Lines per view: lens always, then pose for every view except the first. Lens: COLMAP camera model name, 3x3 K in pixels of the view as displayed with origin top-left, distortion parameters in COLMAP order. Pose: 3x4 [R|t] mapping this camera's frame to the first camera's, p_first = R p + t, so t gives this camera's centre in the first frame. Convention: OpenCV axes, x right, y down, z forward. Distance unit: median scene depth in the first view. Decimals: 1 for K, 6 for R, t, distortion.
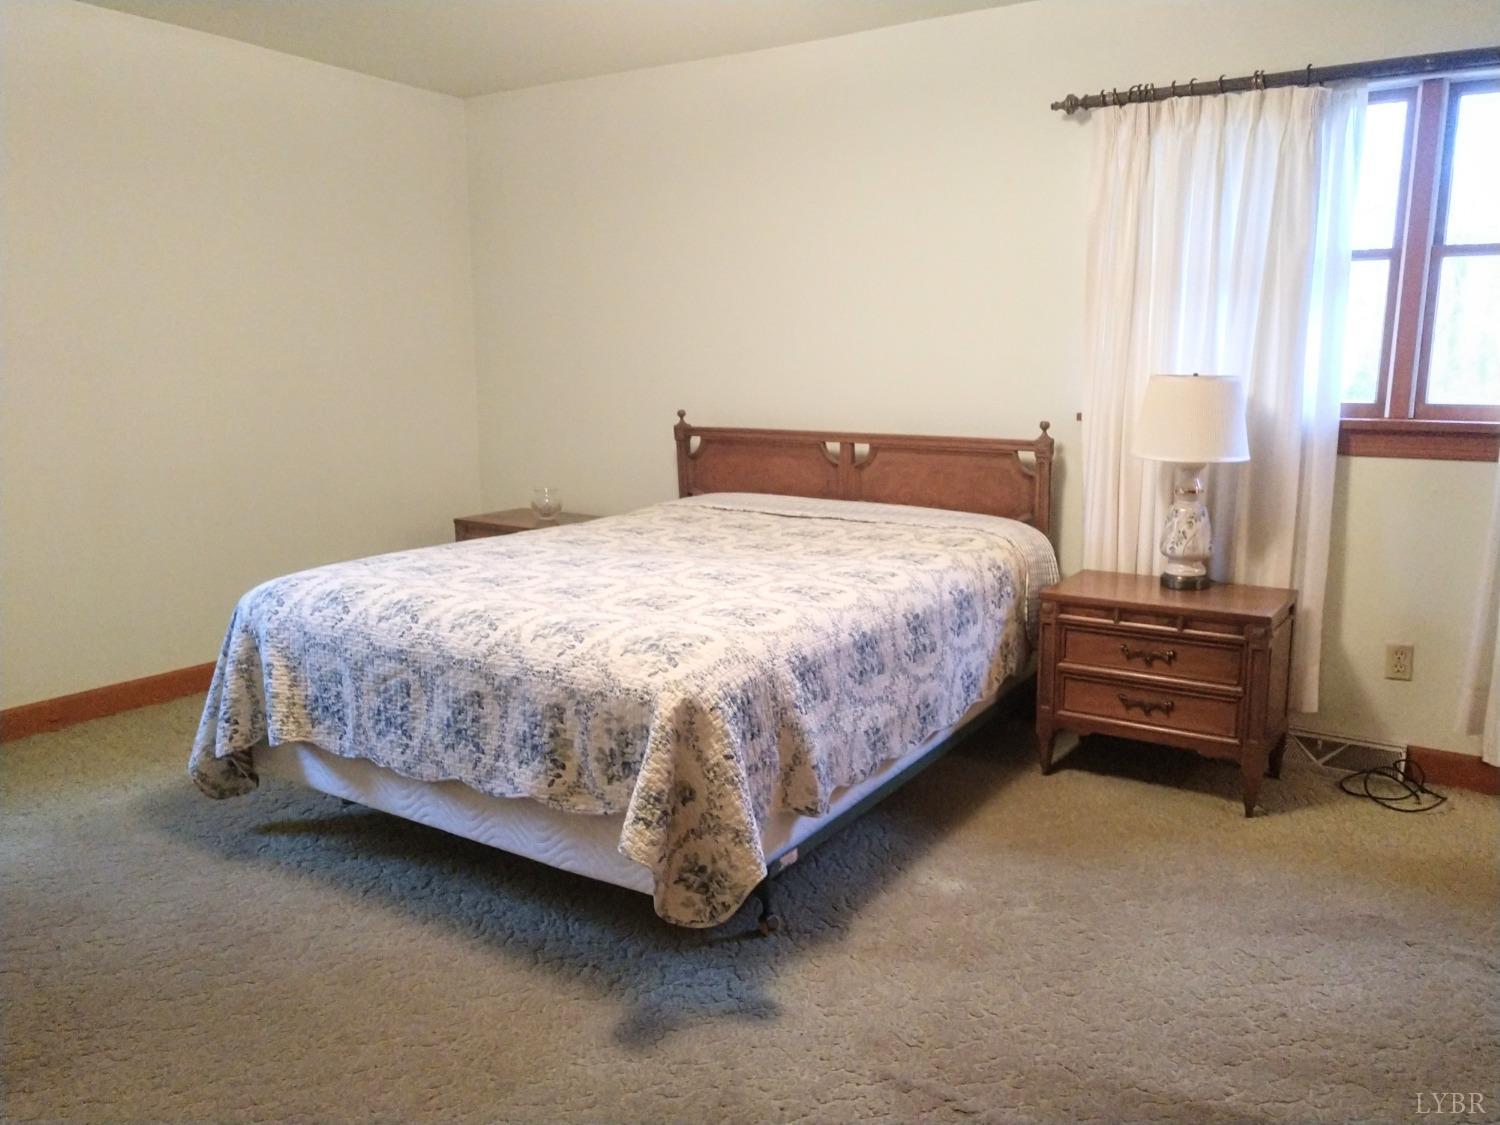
lens RADIAL K [[1144.7, 0, 750.0], [0, 1144.7, 562.5], [0, 0, 1]] dist [0.025144, 0.005496]
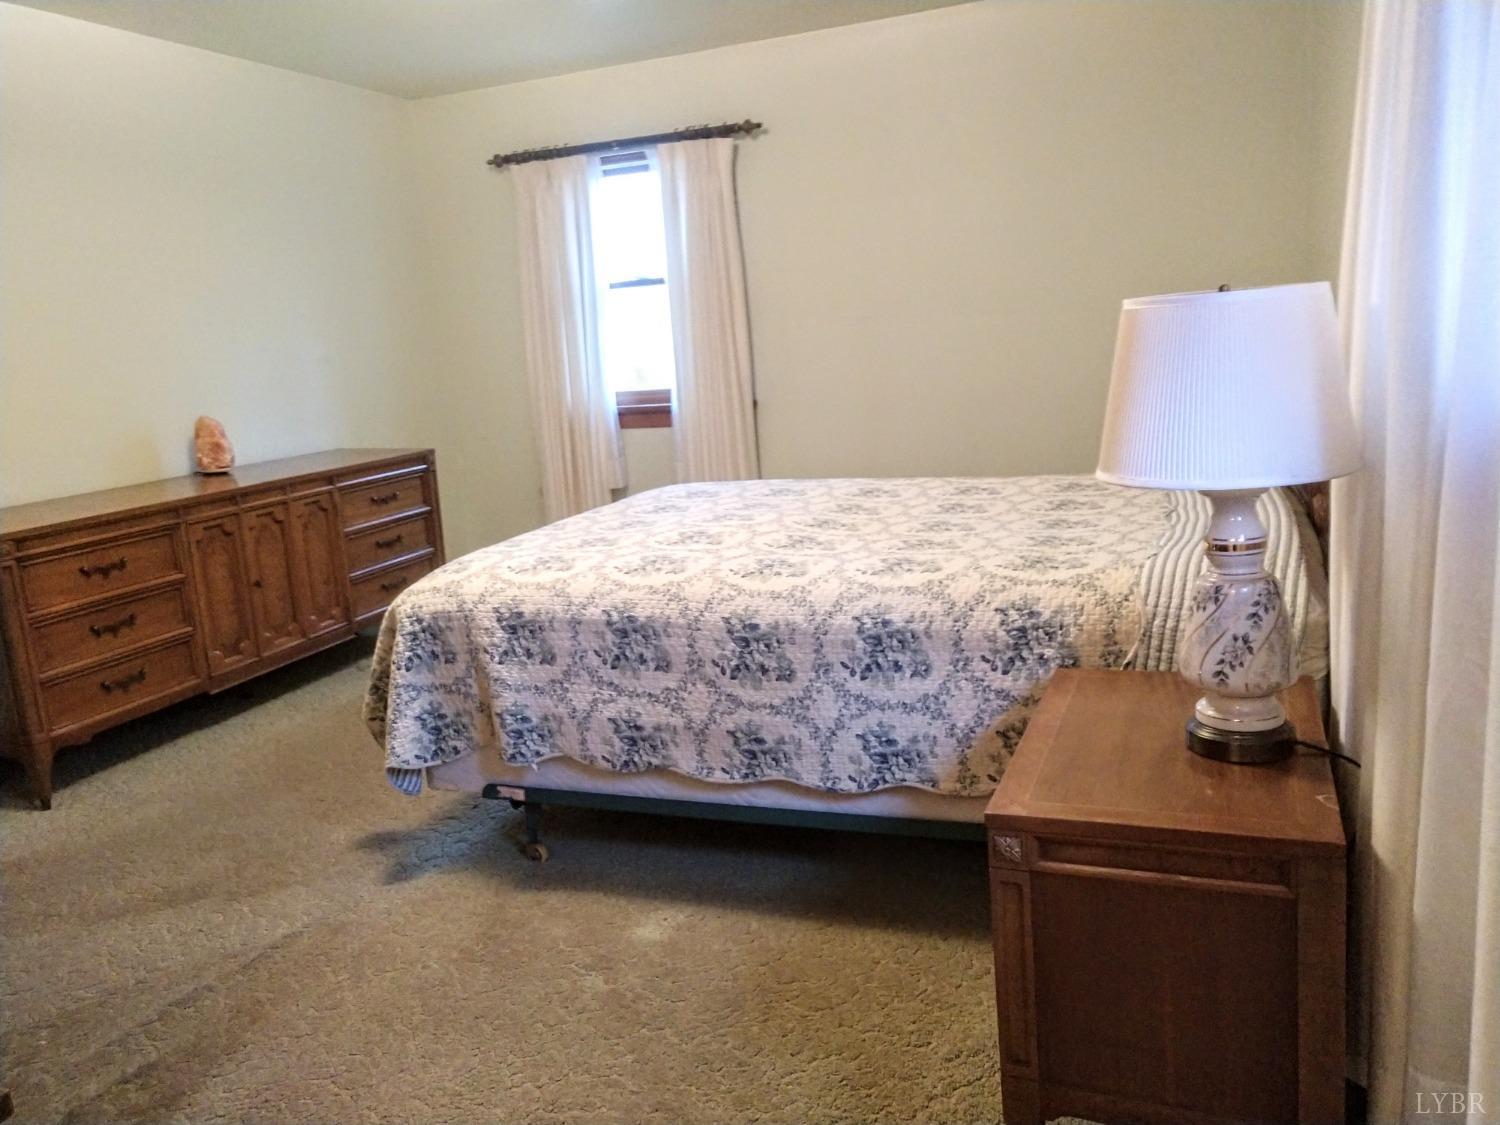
lens RADIAL K [[1144.7, 0, 750.0], [0, 1144.7, 562.5], [0, 0, 1]] dist [0.025144, 0.005496]
pose [[0.202124, 0.183341, -0.962046, 1.024149], [-0.097247, 0.981223, 0.166565, -0.147059], [0.974520, 0.059889, 0.216158, 0.928623]]
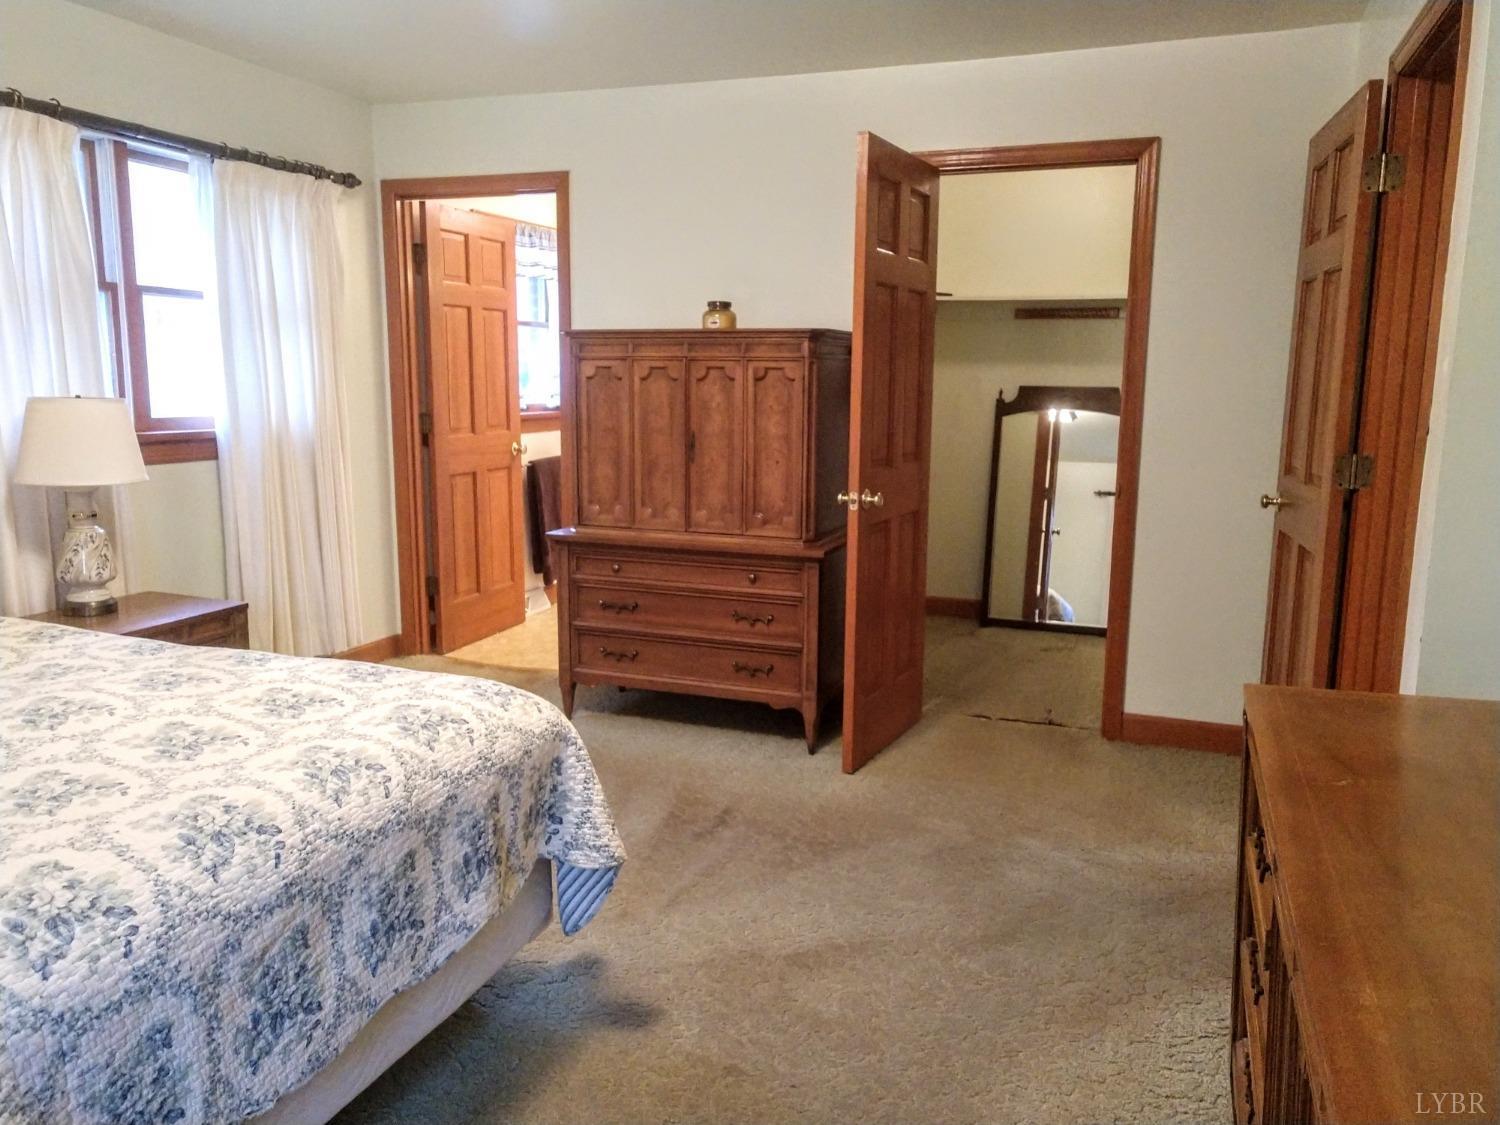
lens RADIAL K [[1144.7, 0, 750.0], [0, 1144.7, 562.5], [0, 0, 1]] dist [0.025144, 0.005496]
pose [[-0.223289, -0.161082, 0.961350, -0.911246], [0.161470, 0.966513, 0.199451, -0.167466], [-0.961285, 0.199765, -0.189802, 0.846976]]
